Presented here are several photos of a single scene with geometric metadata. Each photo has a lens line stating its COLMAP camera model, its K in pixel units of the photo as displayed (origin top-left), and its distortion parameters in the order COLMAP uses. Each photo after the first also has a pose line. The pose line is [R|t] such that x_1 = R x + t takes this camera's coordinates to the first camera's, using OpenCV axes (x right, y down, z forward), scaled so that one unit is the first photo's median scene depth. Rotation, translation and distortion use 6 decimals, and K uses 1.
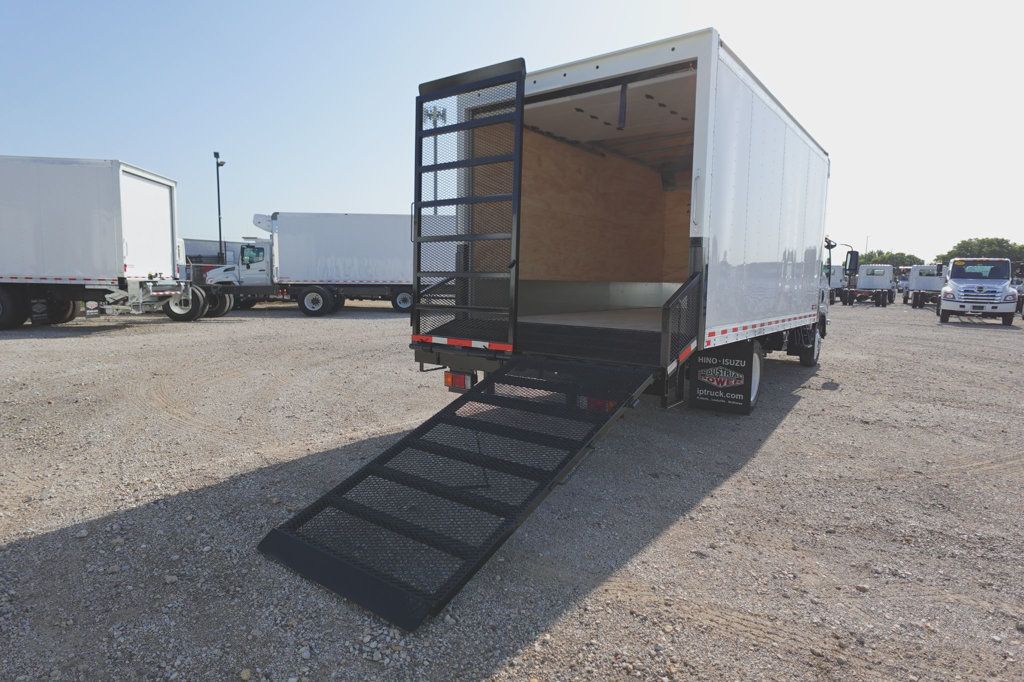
lens RADIAL K [[579.6, 0, 512.0], [0, 579.6, 341.0], [0, 0, 1]] dist [0.000808, -0.000180]
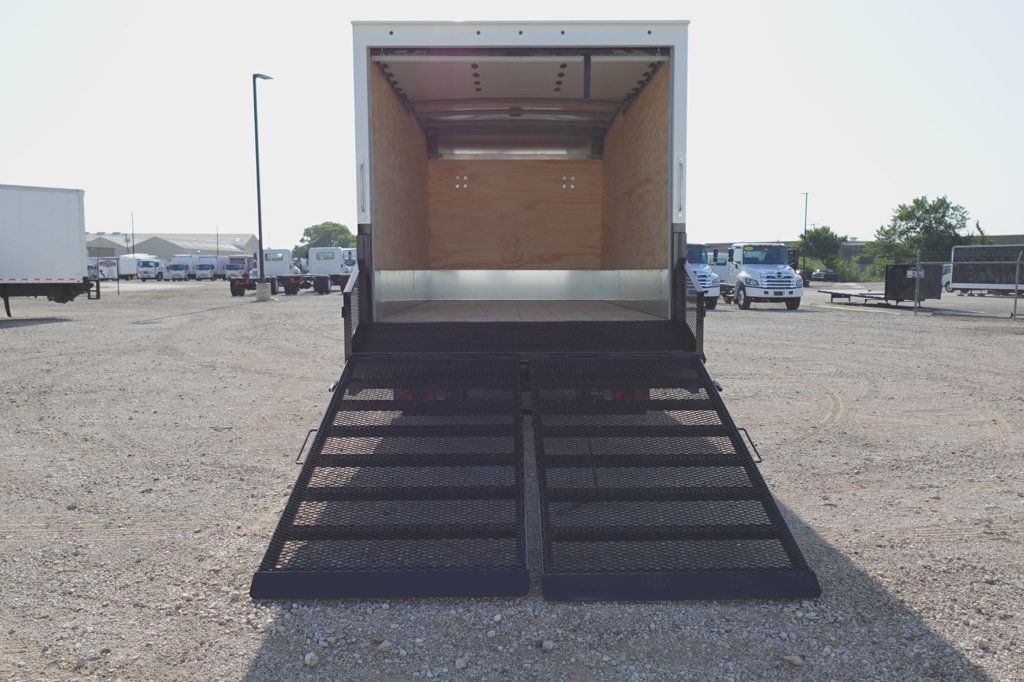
lens RADIAL K [[803.9, 0, 512.0], [0, 803.9, 341.0], [0, 0, 1]] dist [0.001245, 0.002131]
pose [[0.790915, -0.070959, 0.607798, -0.566912], [0.078297, 0.996825, 0.014491, -0.013700], [-0.606896, 0.036128, 0.793959, 0.055708]]
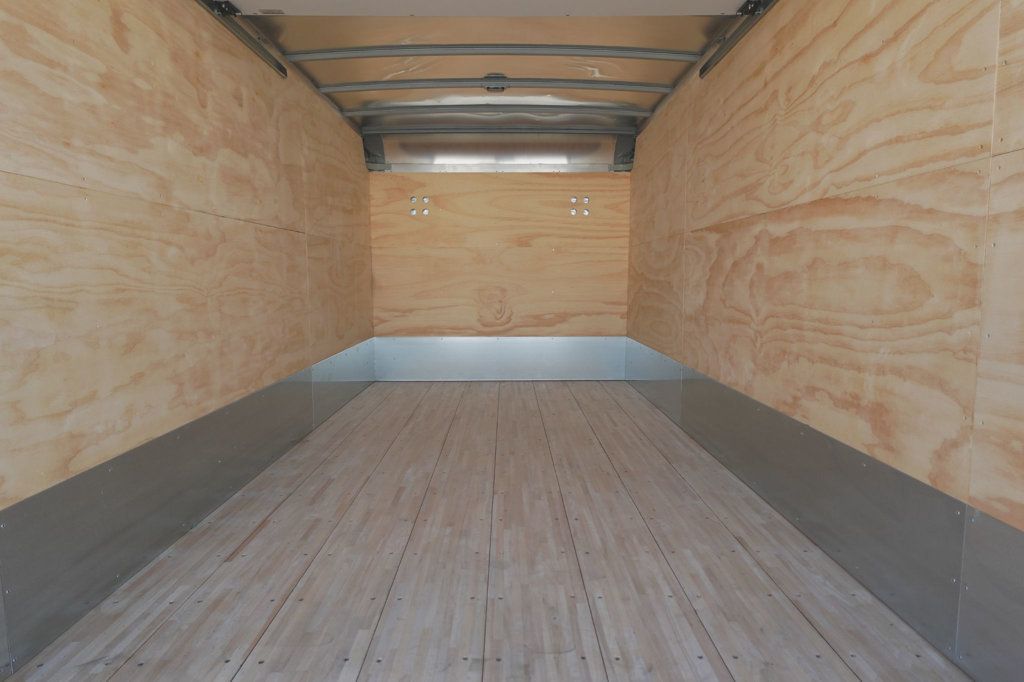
lens RADIAL K [[626.4, 0, 512.0], [0, 626.4, 341.0], [0, 0, 1]] dist [0.000799, -0.000120]
pose [[0.789549, -0.084754, 0.607806, 0.000540], [0.080701, 0.996156, 0.034075, -0.175857], [-0.608358, 0.022146, 0.793354, 0.736012]]
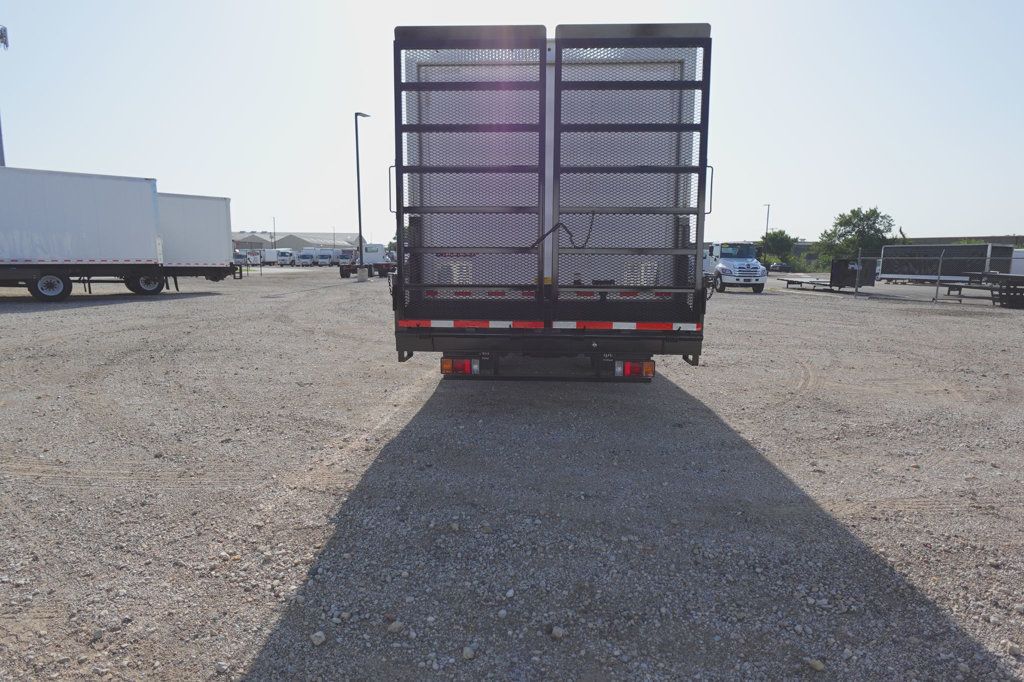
lens RADIAL K [[579.6, 0, 512.0], [0, 579.6, 341.0], [0, 0, 1]] dist [0.000808, -0.000180]
pose [[0.824981, -0.086768, 0.558460, -0.466957], [0.064611, 0.996146, 0.059325, -0.018436], [-0.561455, -0.012859, 0.827407, 0.167317]]
